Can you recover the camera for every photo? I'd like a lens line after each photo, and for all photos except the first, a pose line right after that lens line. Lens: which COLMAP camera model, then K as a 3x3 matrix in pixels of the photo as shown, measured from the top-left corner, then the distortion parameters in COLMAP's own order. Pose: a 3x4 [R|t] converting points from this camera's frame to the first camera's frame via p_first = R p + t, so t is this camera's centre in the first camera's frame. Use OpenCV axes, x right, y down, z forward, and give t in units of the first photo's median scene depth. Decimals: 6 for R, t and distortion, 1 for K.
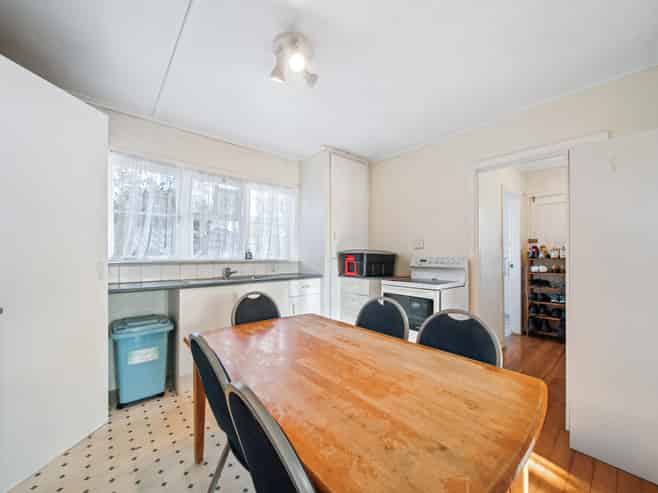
lens RADIAL K [[258.2, 0, 328.4], [0, 258.2, 251.1], [0, 0, 1]] dist [-0.000866, -0.000295]
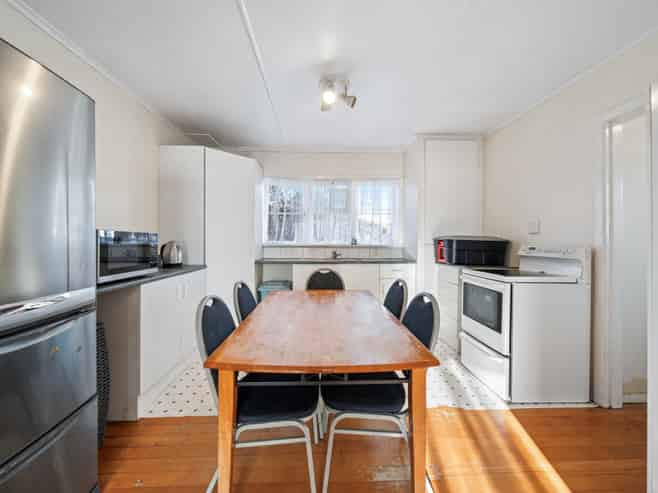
lens RADIAL K [[265.5, 0, 328.4], [0, 265.5, 241.3], [0, 0, 1]] dist [-0.000769, -0.000084]
pose [[0.781958, 0.003148, -0.623323, 0.379939], [0.005930, 0.999904, 0.012490, -0.000272], [0.623303, -0.013463, 0.781865, -0.046041]]
